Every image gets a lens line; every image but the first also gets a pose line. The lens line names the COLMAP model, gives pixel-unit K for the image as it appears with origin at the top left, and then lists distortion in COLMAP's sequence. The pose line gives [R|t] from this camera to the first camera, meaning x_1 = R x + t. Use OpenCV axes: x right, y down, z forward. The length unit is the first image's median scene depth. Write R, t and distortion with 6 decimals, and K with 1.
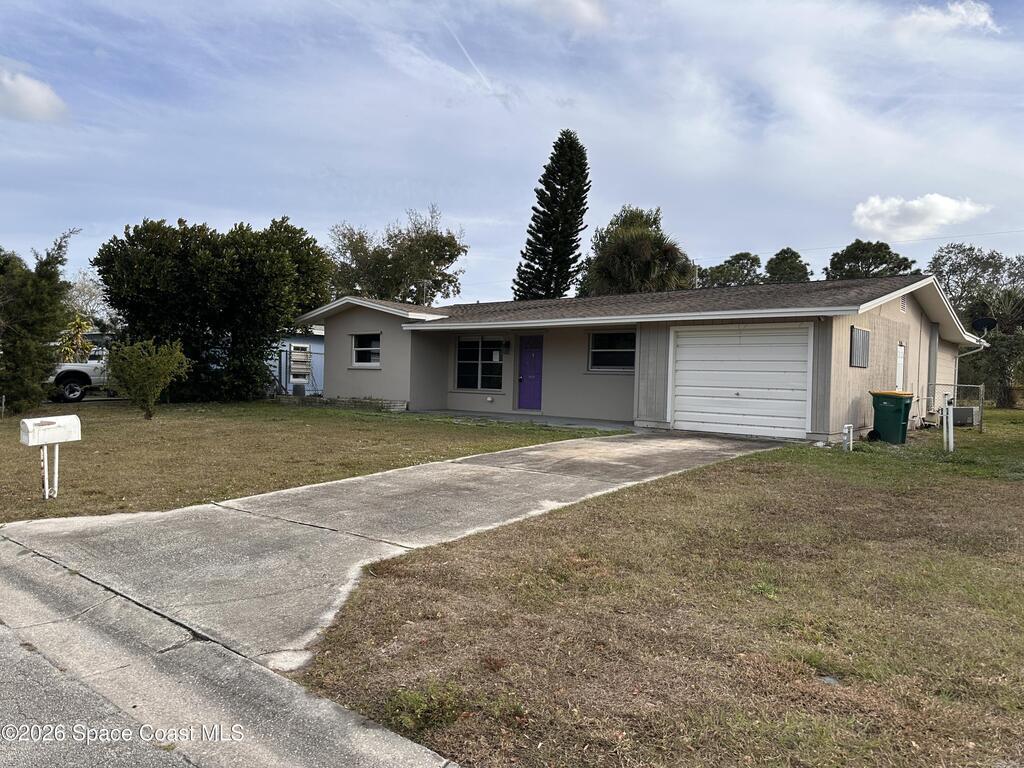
lens RADIAL K [[725.3, 0, 512.0], [0, 725.3, 384.0], [0, 0, 1]] dist [0.122638, -0.201485]
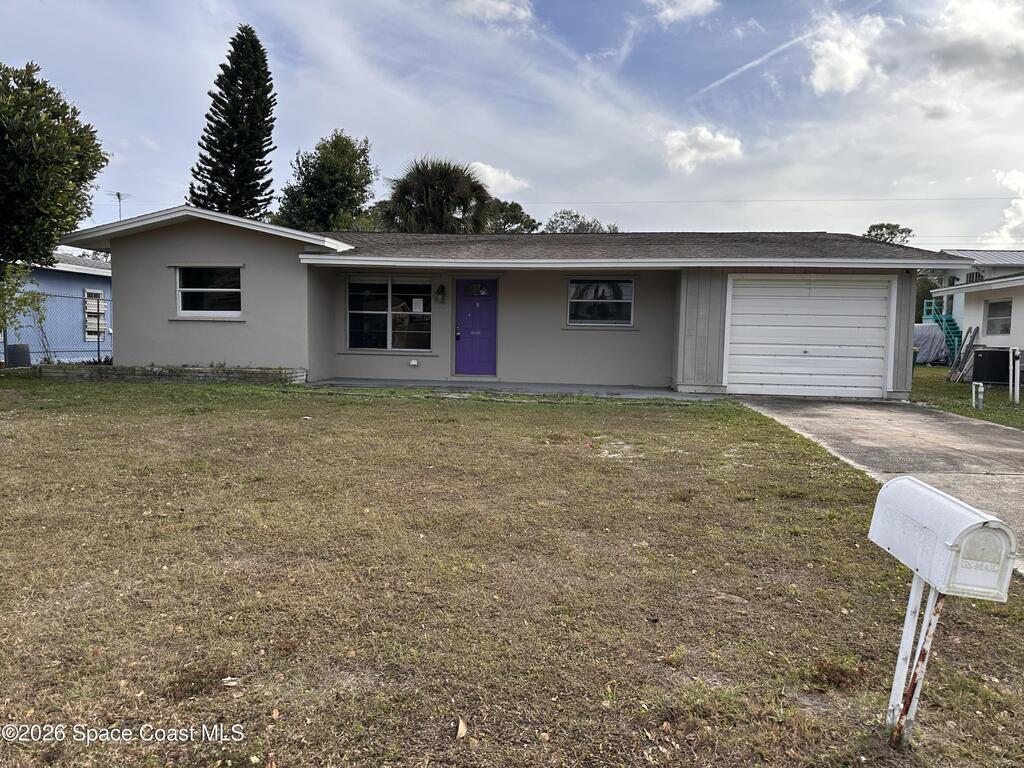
lens RADIAL K [[725.3, 0, 512.0], [0, 725.3, 384.0], [0, 0, 1]] dist [0.122638, -0.201485]
pose [[0.837307, -0.044655, 0.544907, -0.329235], [0.006826, 0.997435, 0.071251, -0.009194], [-0.546691, -0.055940, 0.835464, 0.290883]]
